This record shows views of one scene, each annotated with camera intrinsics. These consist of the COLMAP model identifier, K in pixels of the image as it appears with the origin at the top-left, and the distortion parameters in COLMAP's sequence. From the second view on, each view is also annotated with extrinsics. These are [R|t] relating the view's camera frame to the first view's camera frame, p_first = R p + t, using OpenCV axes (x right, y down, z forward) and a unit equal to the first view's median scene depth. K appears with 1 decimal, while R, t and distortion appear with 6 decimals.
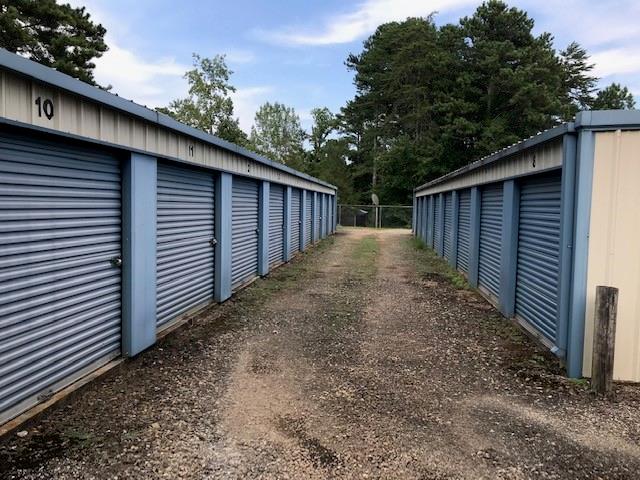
lens RADIAL K [[560.9, 0, 320.0], [0, 560.9, 240.0], [0, 0, 1]] dist [0.063102, -0.060679]
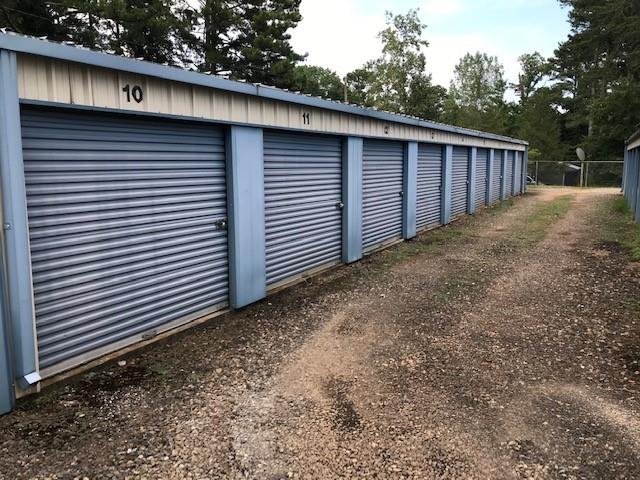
lens RADIAL K [[560.9, 0, 320.0], [0, 560.9, 240.0], [0, 0, 1]] dist [0.063102, -0.060679]
pose [[0.920950, 0.033189, -0.388265, 0.218221], [-0.003471, 0.997026, 0.076991, -0.014652], [0.389666, -0.069557, 0.918326, 0.036351]]
